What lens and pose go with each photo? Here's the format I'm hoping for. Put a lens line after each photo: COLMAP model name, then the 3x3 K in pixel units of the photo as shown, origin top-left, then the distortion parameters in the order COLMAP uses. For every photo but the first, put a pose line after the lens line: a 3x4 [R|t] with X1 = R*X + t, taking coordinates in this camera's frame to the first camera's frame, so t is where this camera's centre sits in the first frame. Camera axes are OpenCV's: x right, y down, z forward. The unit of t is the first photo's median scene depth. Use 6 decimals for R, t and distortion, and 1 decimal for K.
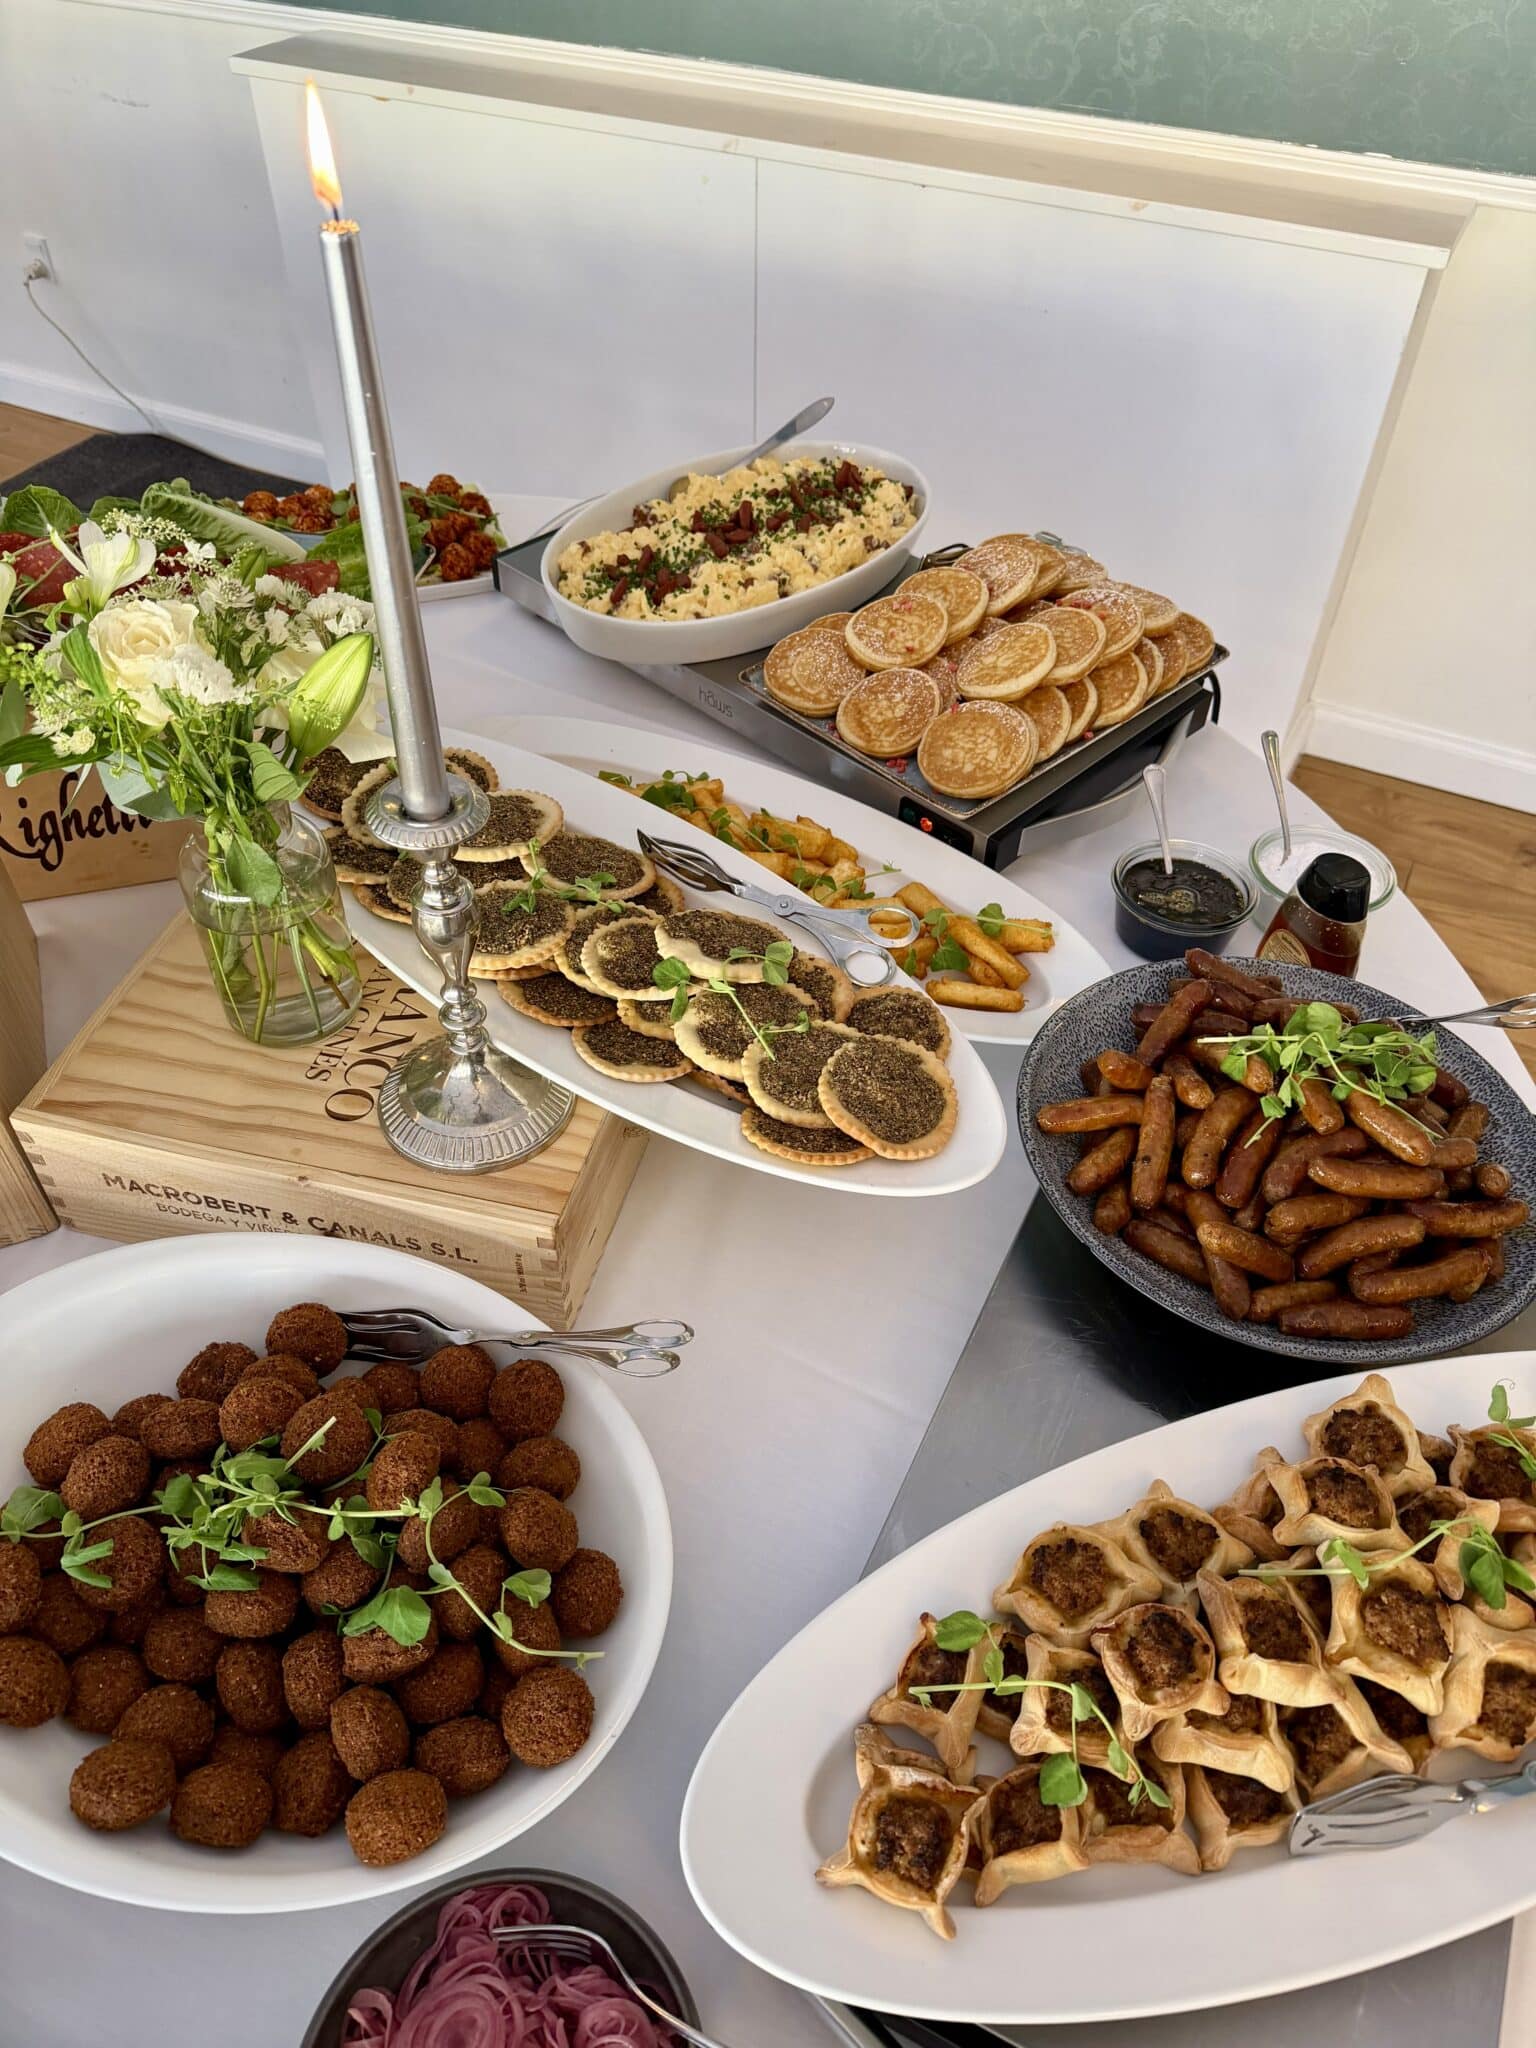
lens RADIAL K [[1416.1, 0, 753.6], [0, 1416.1, 1020.5], [0, 0, 1]] dist [0.021247, -0.012093]
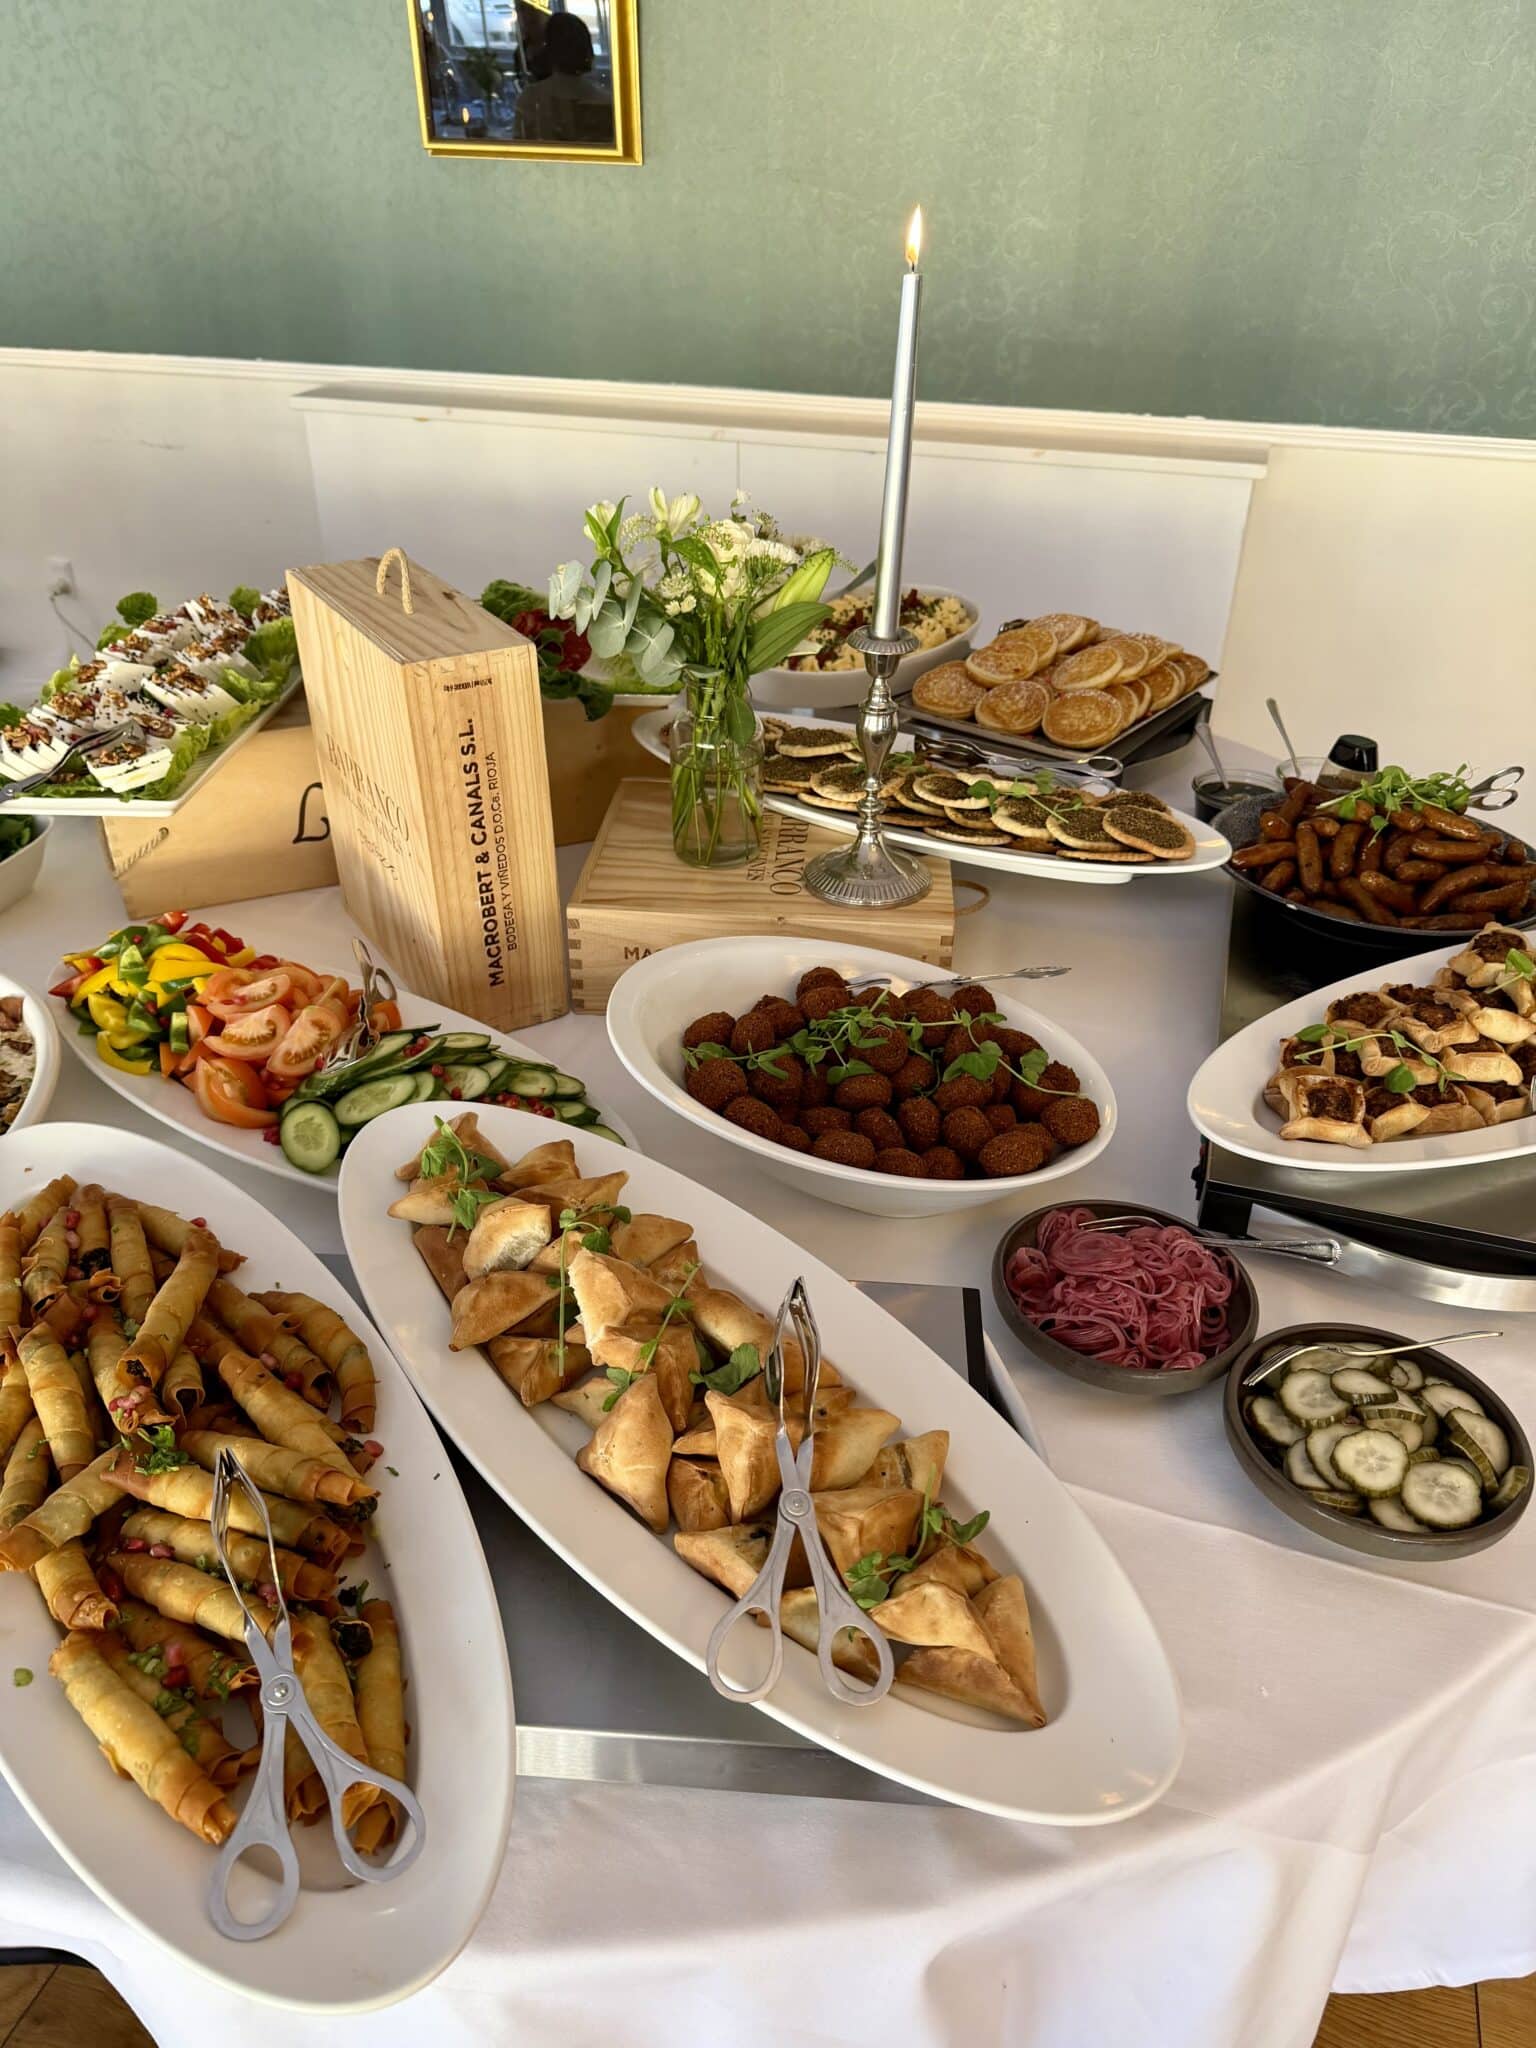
lens RADIAL K [[1416.1, 0, 777.1], [0, 1416.1, 1022.5], [0, 0, 1]] dist [0.021247, -0.012093]
pose [[0.986681, -0.092305, 0.133942, -0.357962], [0.119143, 0.970690, -0.208722, 0.357362], [-0.110750, 0.221901, 0.968759, -0.278627]]
